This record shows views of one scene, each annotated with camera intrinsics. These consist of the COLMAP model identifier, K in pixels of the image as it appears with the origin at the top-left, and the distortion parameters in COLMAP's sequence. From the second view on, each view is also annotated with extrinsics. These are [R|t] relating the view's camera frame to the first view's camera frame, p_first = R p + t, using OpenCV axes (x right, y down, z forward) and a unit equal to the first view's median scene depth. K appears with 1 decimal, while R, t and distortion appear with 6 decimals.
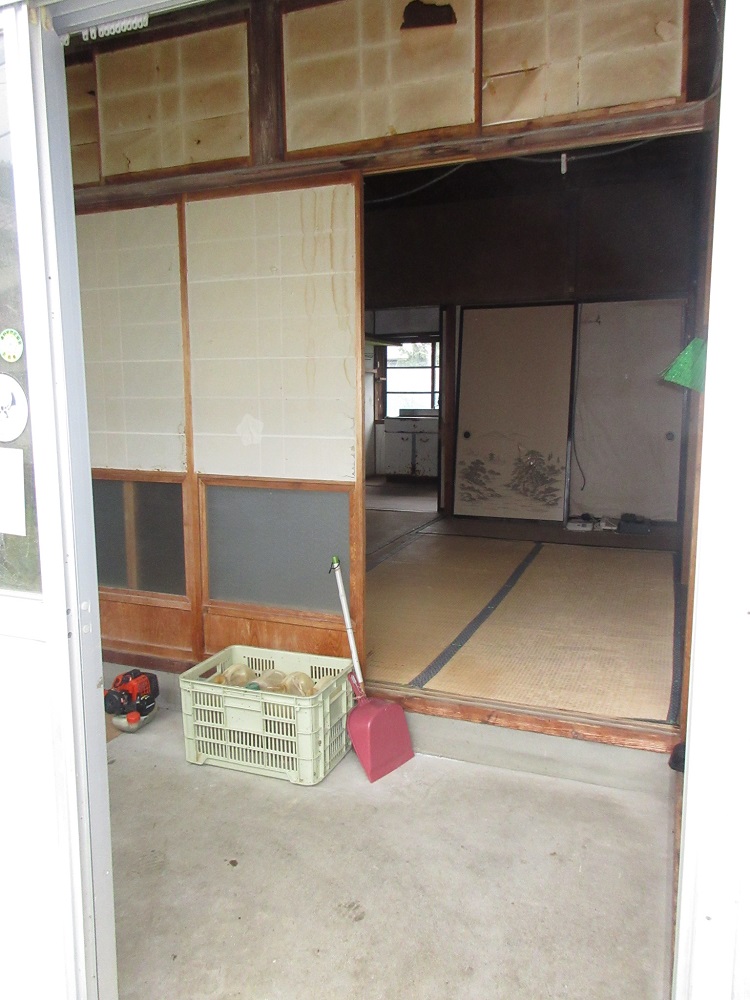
lens RADIAL K [[742.2, 0, 382.2], [0, 742.2, 501.7], [0, 0, 1]] dist [0.025489, -0.019259]
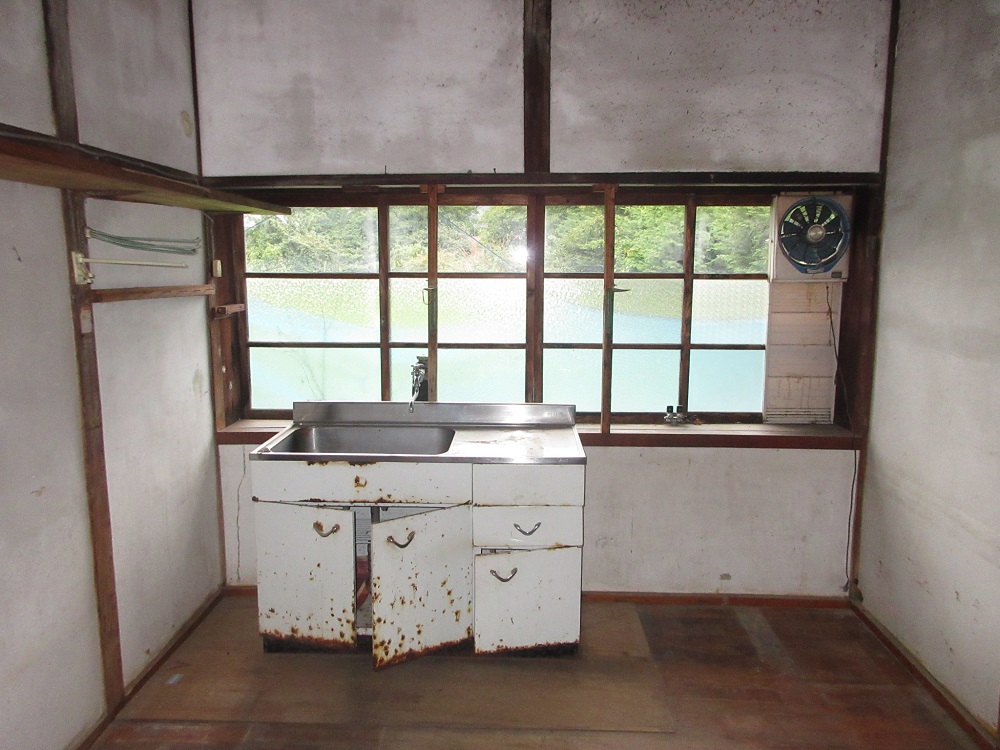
lens RADIAL K [[742.2, 0, 499.4], [0, 742.2, 371.3], [0, 0, 1]] dist [0.025489, -0.019259]
pose [[0.939480, -0.045652, 0.339547, -0.003858], [0.046450, 0.998904, 0.005782, -0.209131], [-0.339439, 0.010340, 0.940571, 1.001735]]
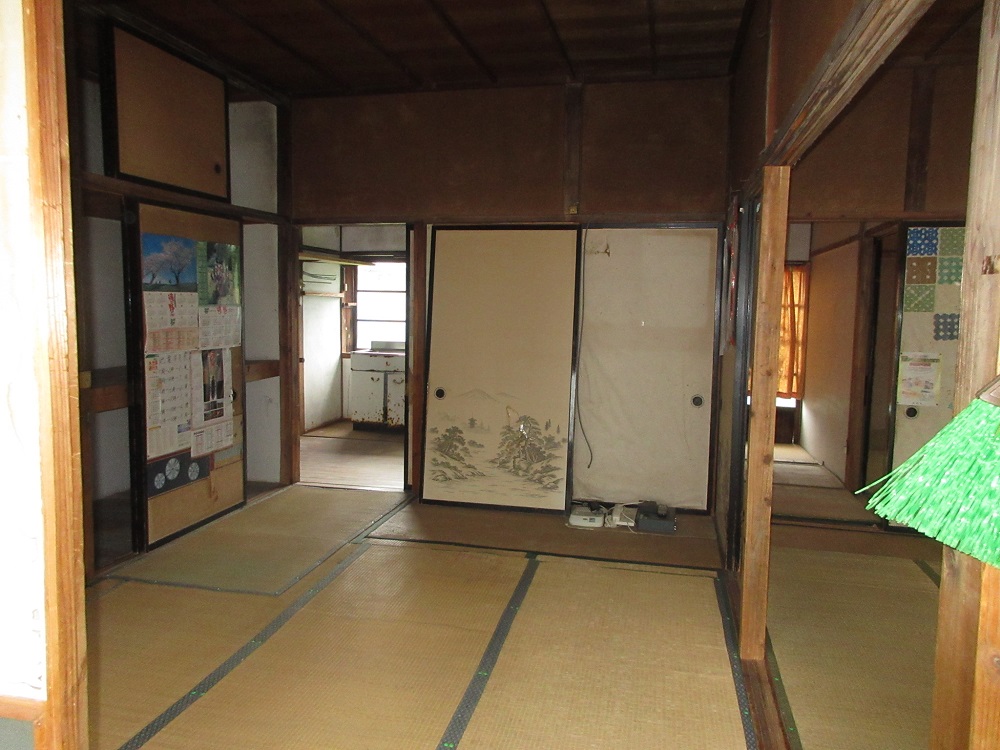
lens RADIAL K [[742.2, 0, 501.4], [0, 742.2, 371.5], [0, 0, 1]] dist [0.025489, -0.019259]
pose [[0.987614, 0.005959, 0.156790, 0.056740], [0.002093, 0.998689, -0.051140, -0.073448], [-0.156890, 0.050835, 0.986307, 0.242938]]
